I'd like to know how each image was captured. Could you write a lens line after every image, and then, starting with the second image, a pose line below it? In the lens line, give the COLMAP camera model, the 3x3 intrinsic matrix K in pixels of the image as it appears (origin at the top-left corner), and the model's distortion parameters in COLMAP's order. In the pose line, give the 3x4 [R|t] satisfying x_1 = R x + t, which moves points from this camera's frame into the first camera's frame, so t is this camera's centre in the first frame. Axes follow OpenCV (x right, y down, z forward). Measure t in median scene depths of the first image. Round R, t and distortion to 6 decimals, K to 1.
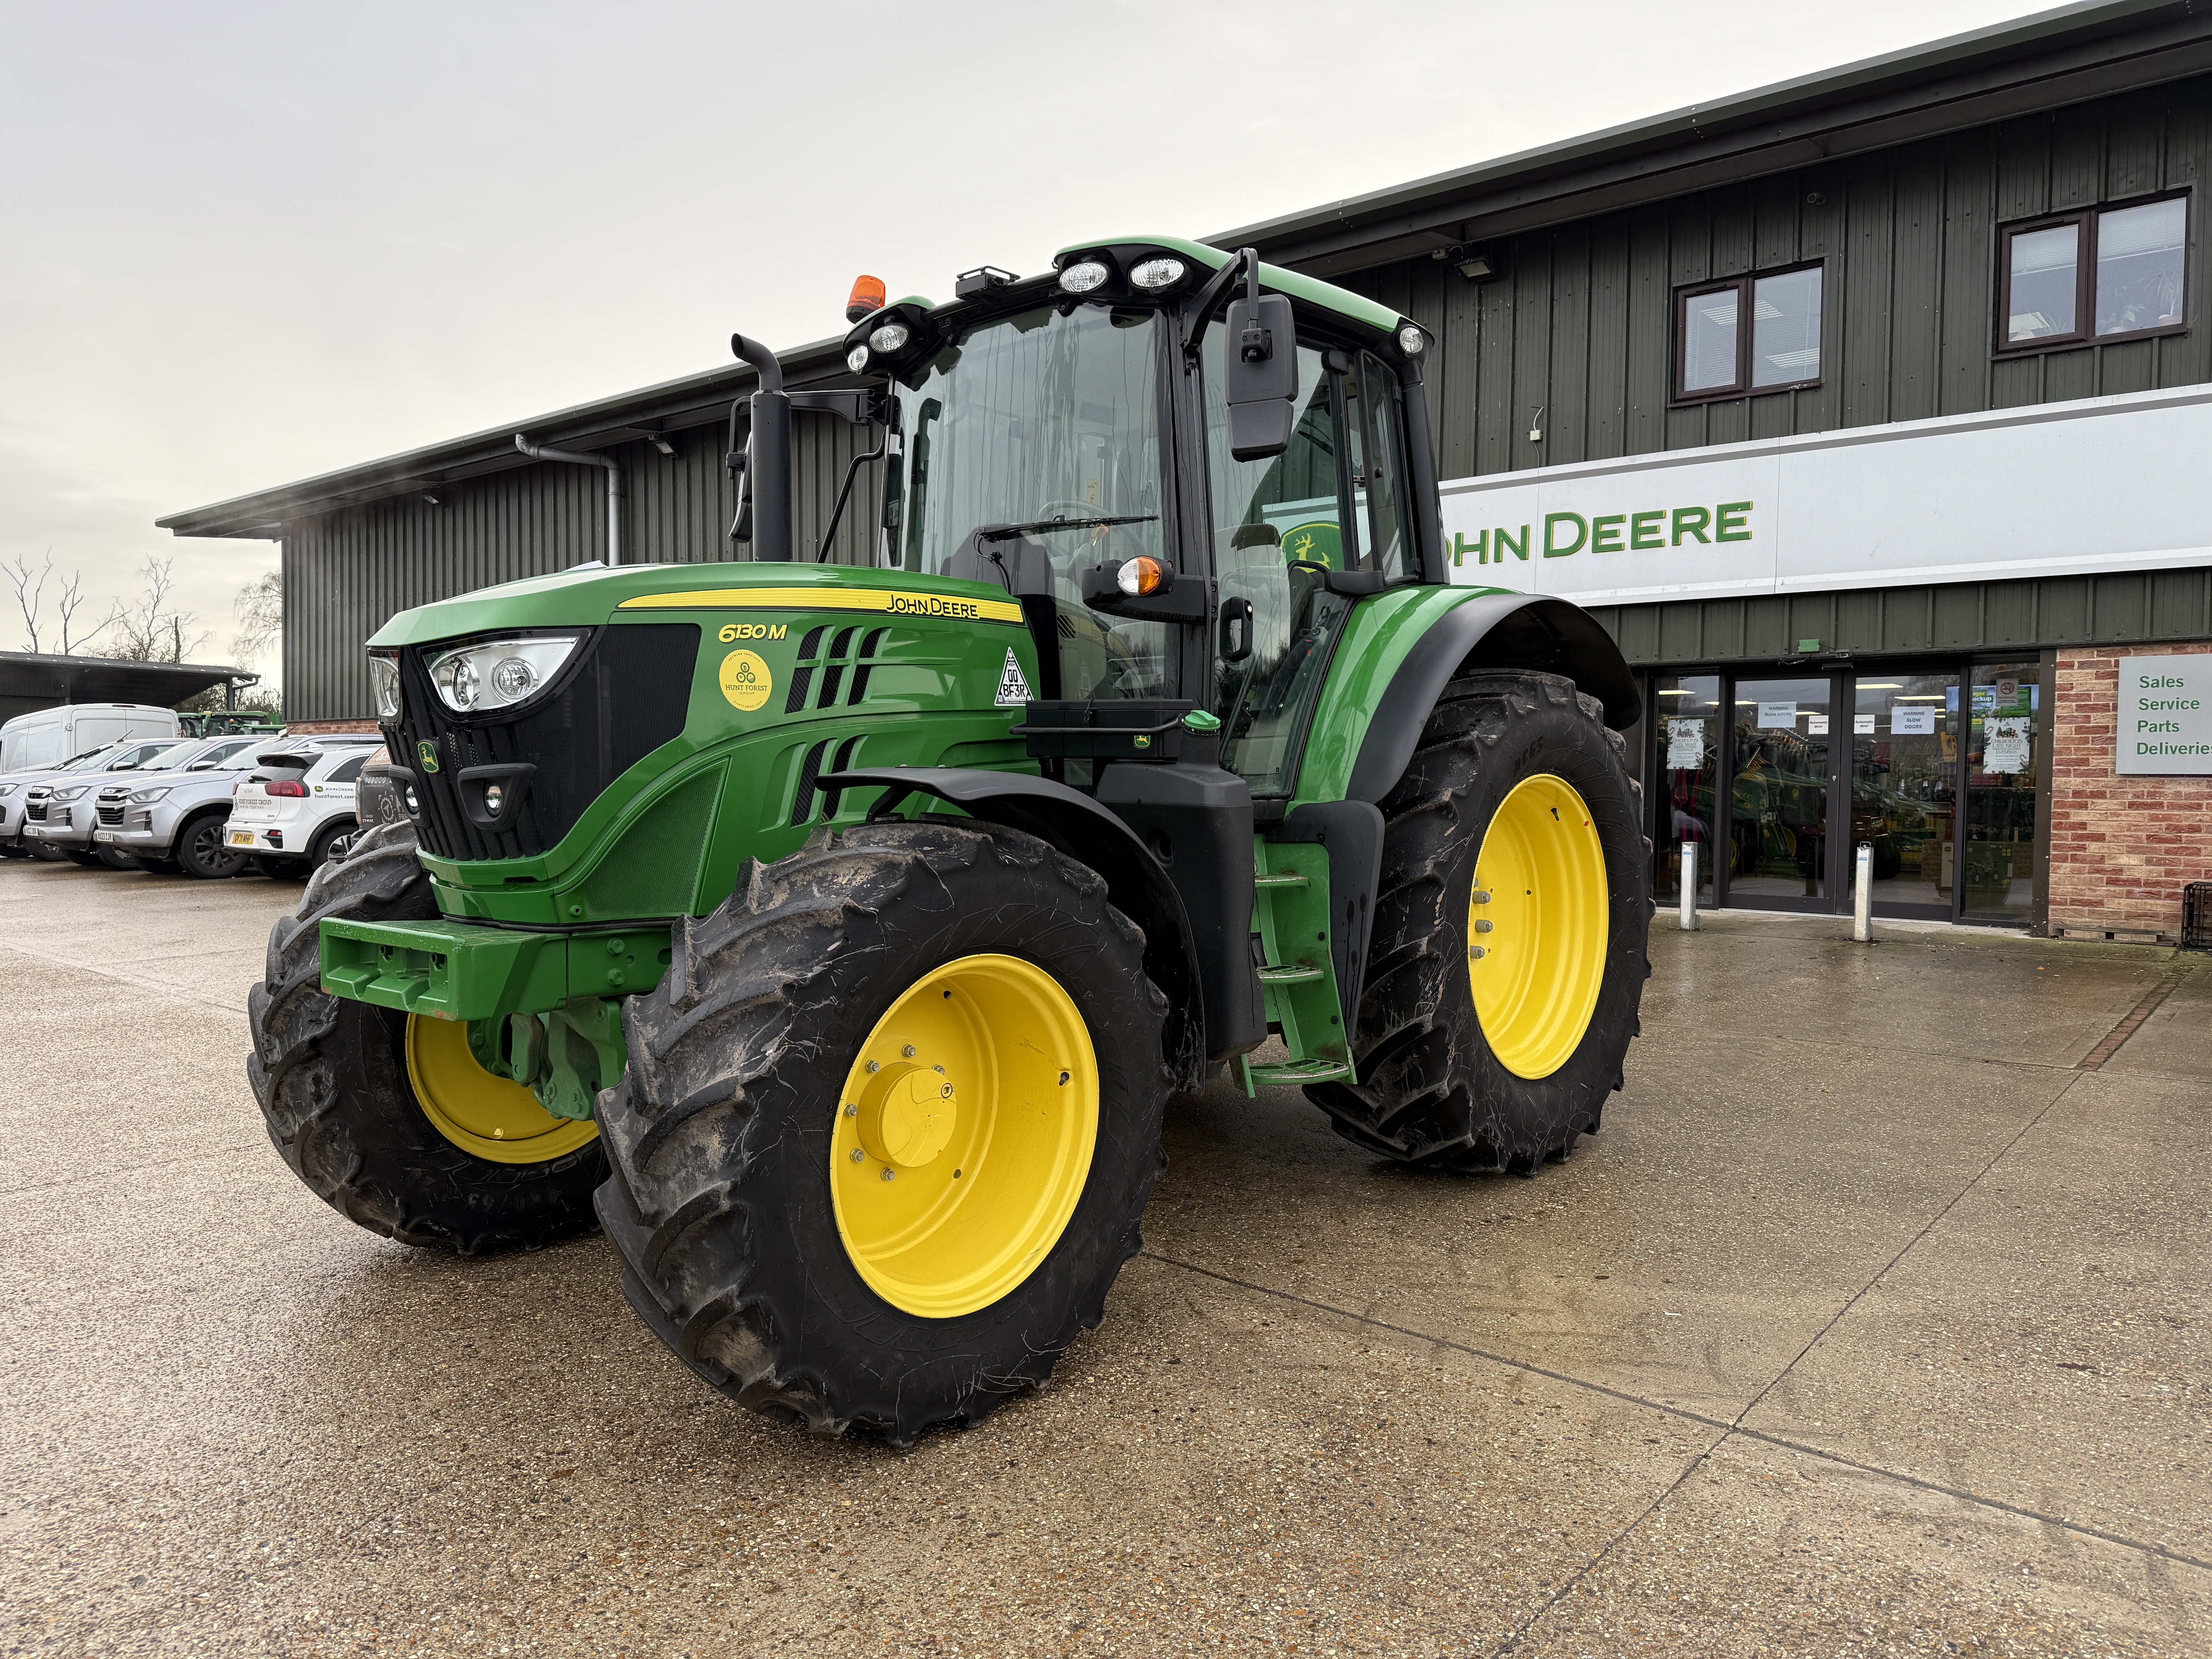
lens RADIAL K [[1567.7, 0, 1109.7], [0, 1567.7, 819.9], [0, 0, 1]] dist [0.010936, -0.009401]
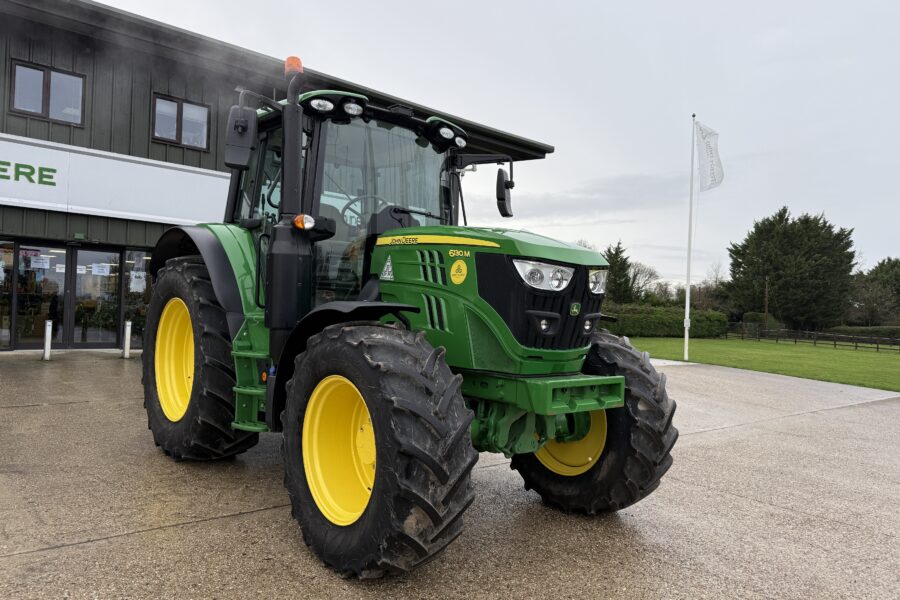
lens RADIAL K [[631.5, 0, 450.4], [0, 631.5, 300.2], [0, 0, 1]] dist [0.007801, -0.000236]
pose [[0.138796, 0.007351, 0.990294, -0.968345], [-0.009720, 0.999934, -0.006060, -0.031376], [-0.990273, -0.008784, 0.138859, 0.710539]]
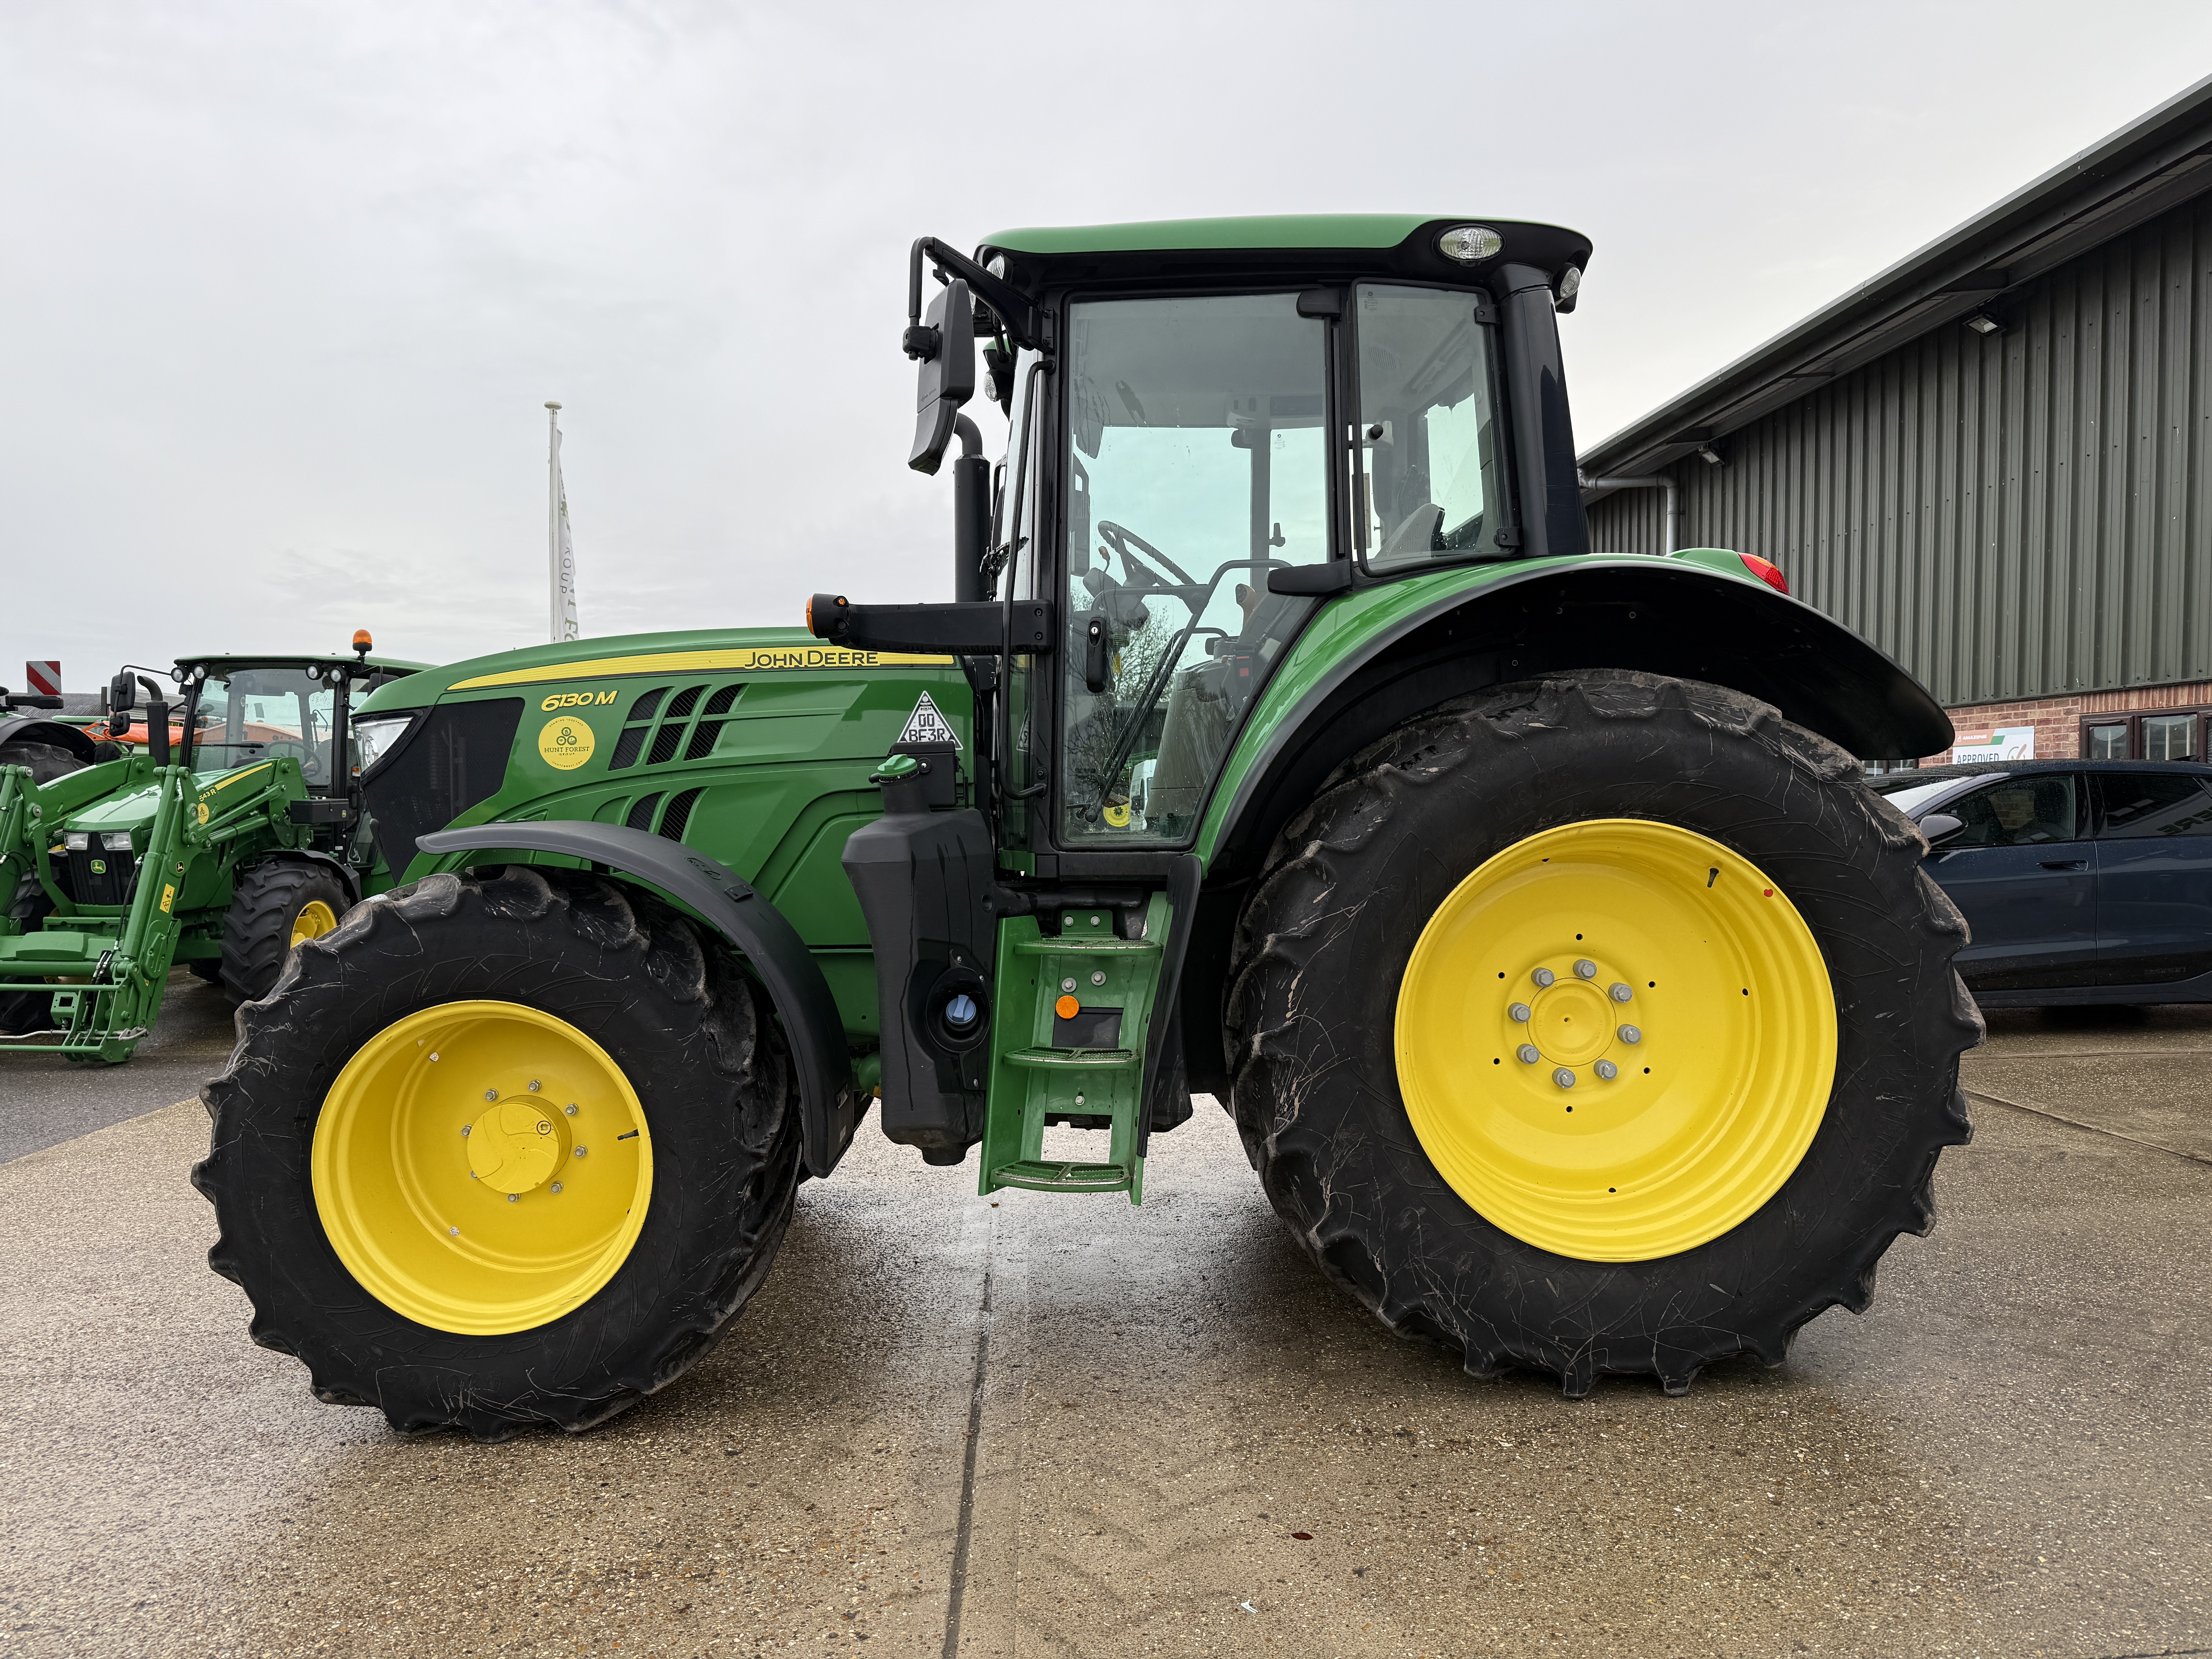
lens RADIAL K [[1567.7, 0, 1112.1], [0, 1567.7, 842.1], [0, 0, 1]] dist [0.010936, -0.009401]
pose [[0.688680, 0.010958, -0.724982, 0.675020], [-0.012282, 0.999919, 0.003447, -0.020643], [0.724961, 0.006531, 0.688759, 0.394867]]
